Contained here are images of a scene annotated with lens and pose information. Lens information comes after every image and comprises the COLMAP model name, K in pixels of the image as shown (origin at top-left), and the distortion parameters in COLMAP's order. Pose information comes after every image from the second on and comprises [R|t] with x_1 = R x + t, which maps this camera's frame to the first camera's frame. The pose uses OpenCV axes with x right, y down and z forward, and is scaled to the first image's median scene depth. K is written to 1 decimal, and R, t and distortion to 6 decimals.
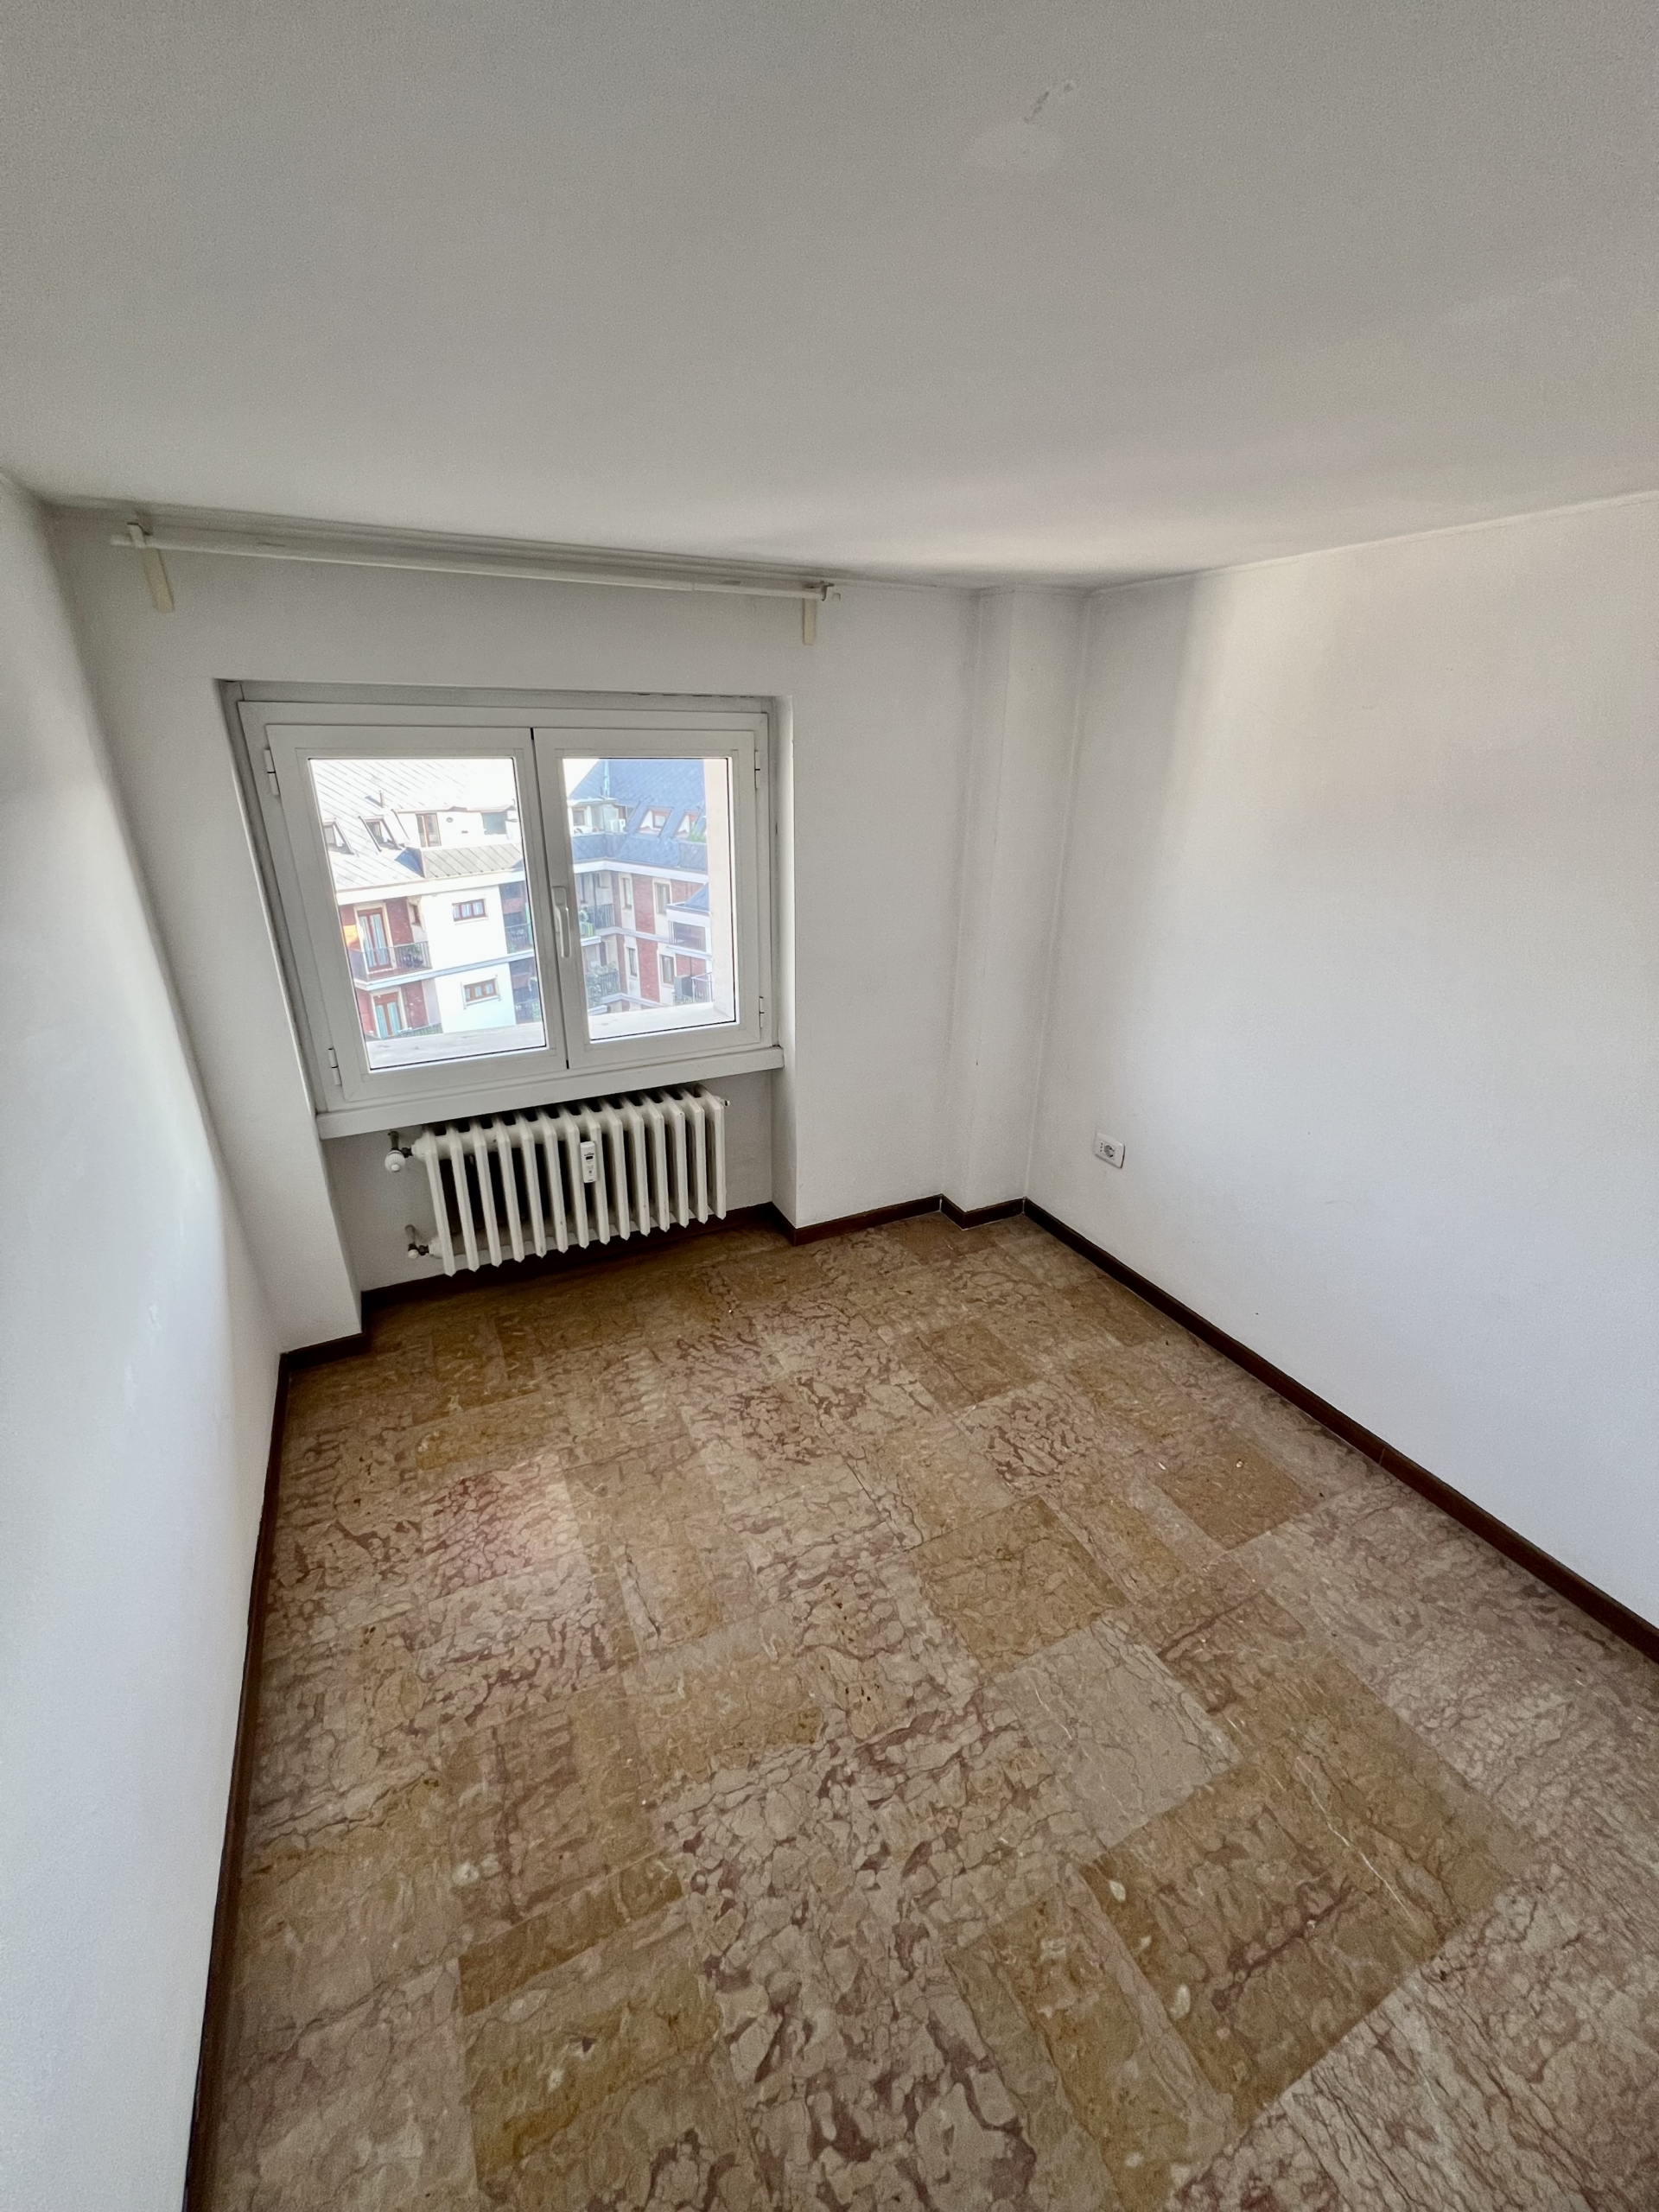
lens RADIAL K [[883.5, 0, 817.6], [0, 883.5, 1089.0], [0, 0, 1]] dist [0.000449, -0.000729]
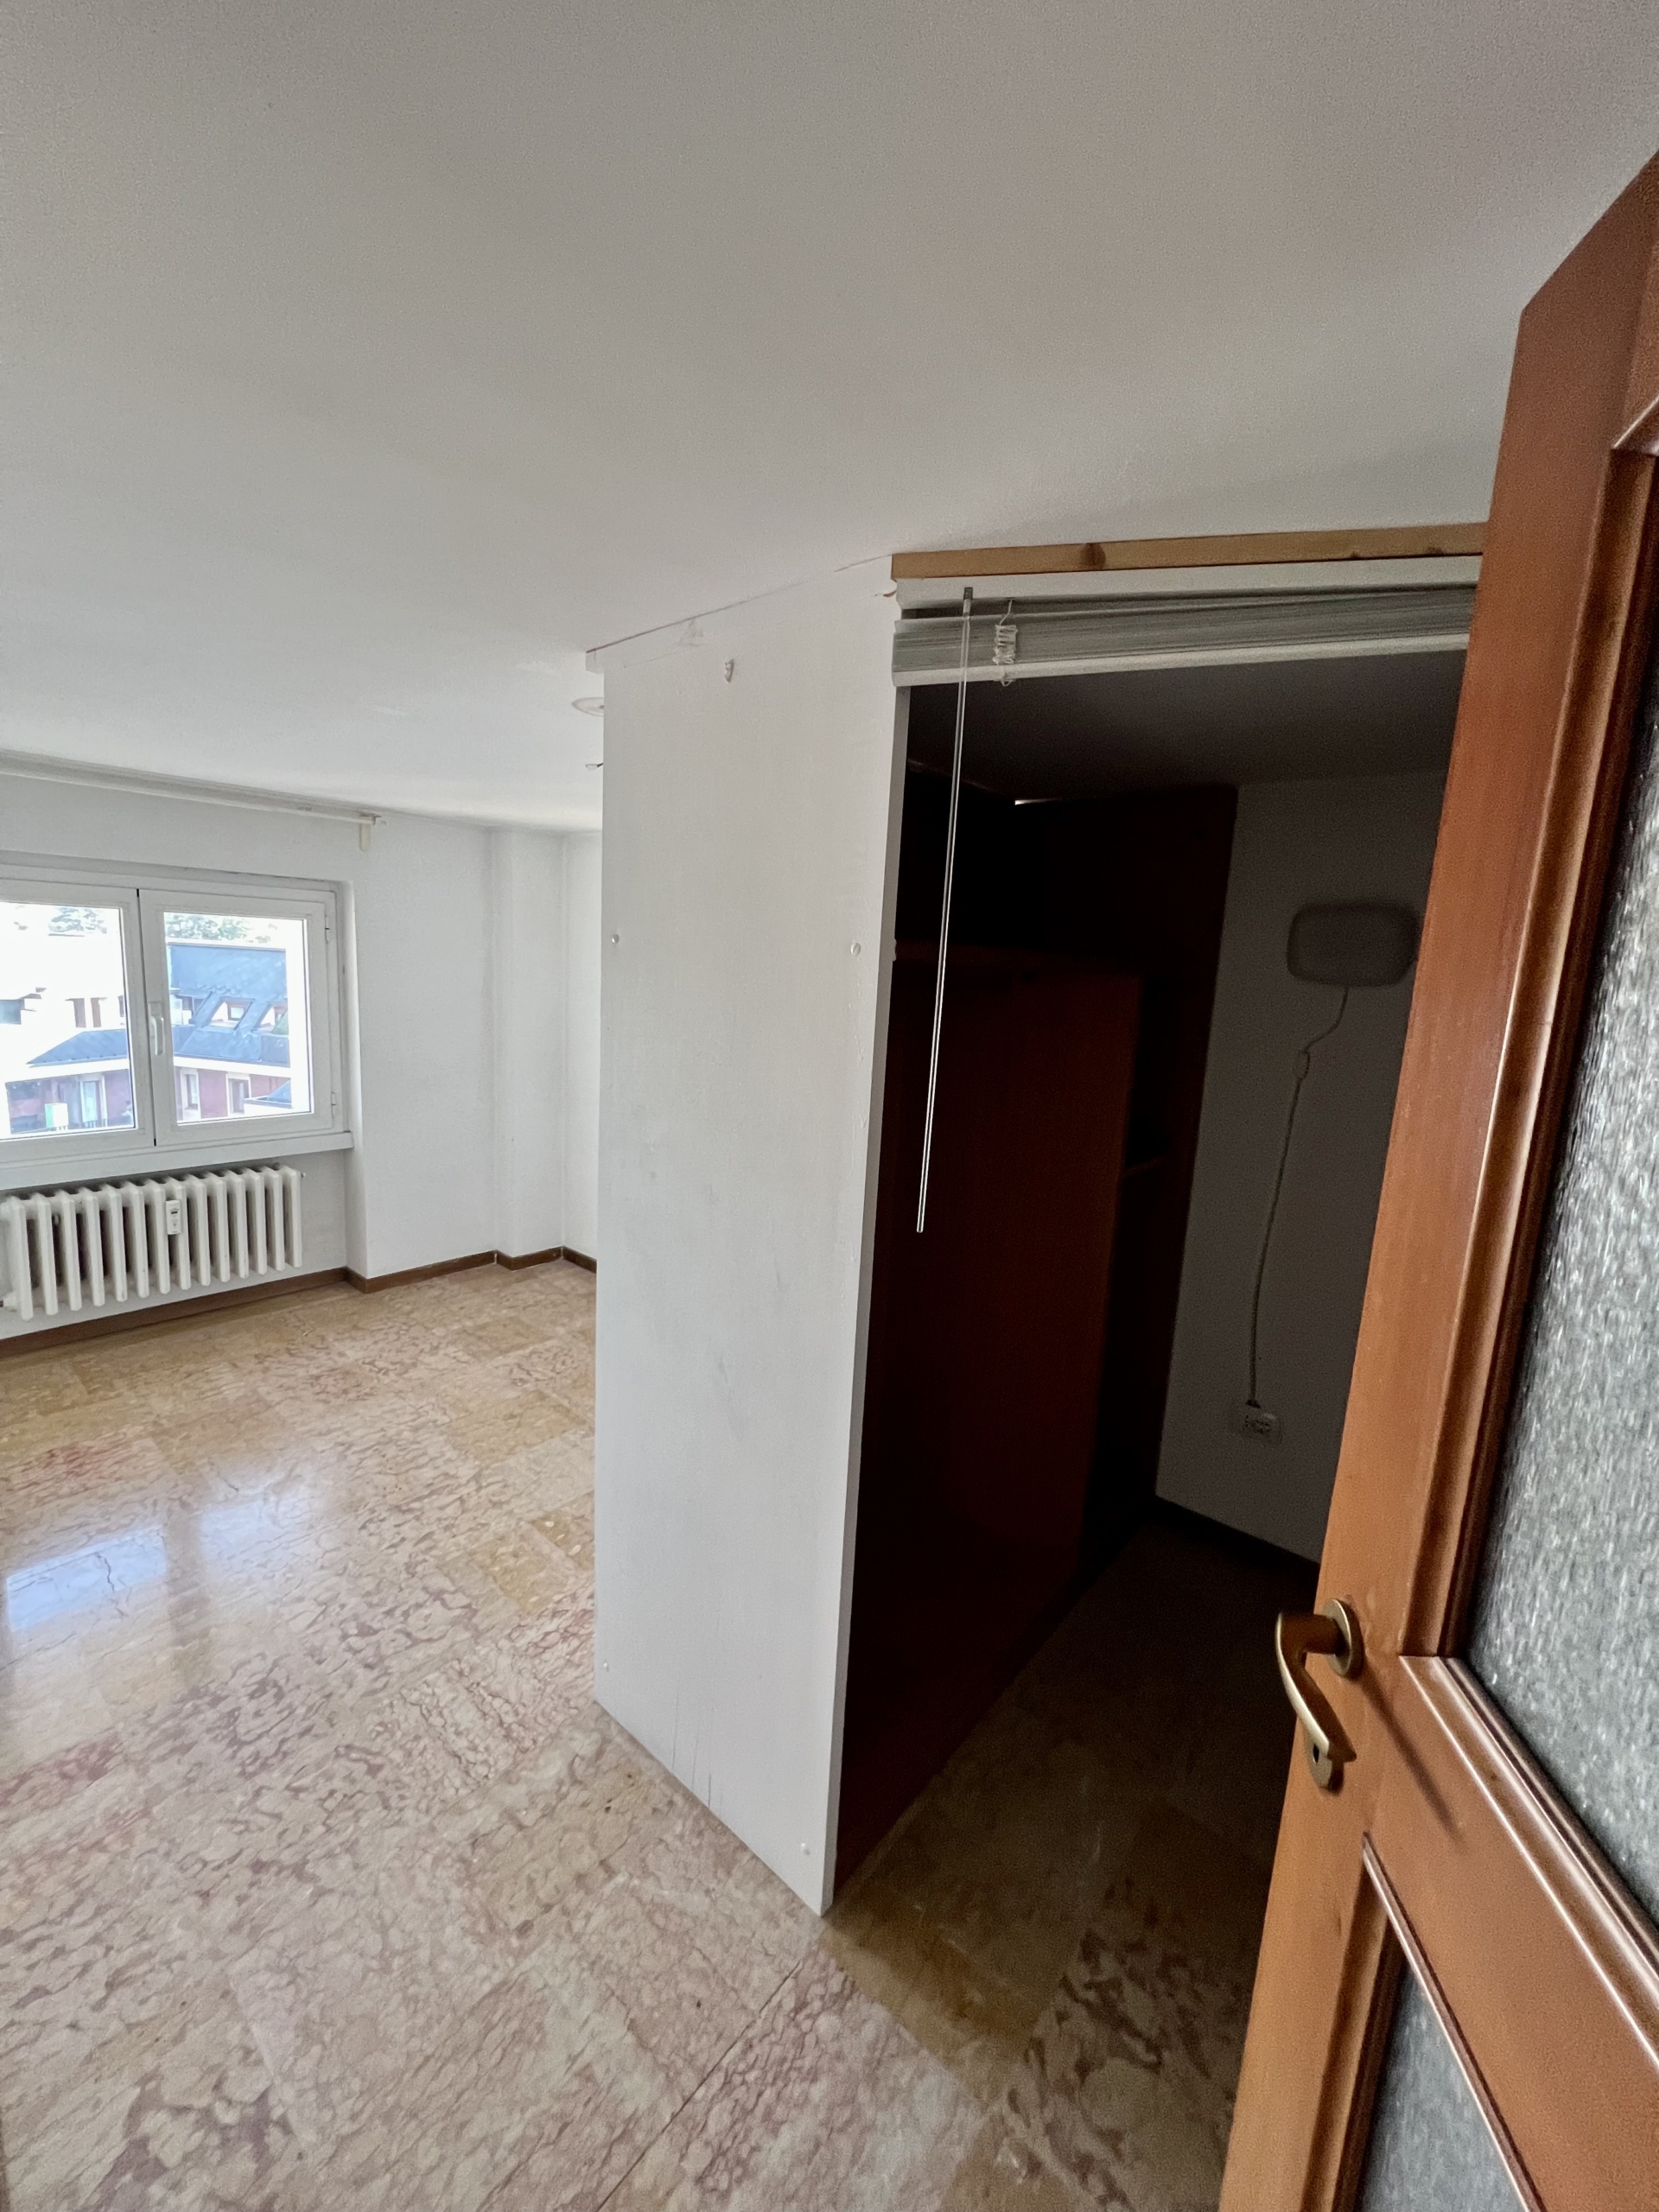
lens RADIAL K [[883.5, 0, 833.1], [0, 883.5, 1090.9], [0, 0, 1]] dist [0.000449, -0.000729]
pose [[0.911482, -0.023093, 0.410692, 0.088704], [0.111936, 0.974669, -0.193624, 0.274821], [-0.395818, 0.222456, 0.890978, -0.562841]]
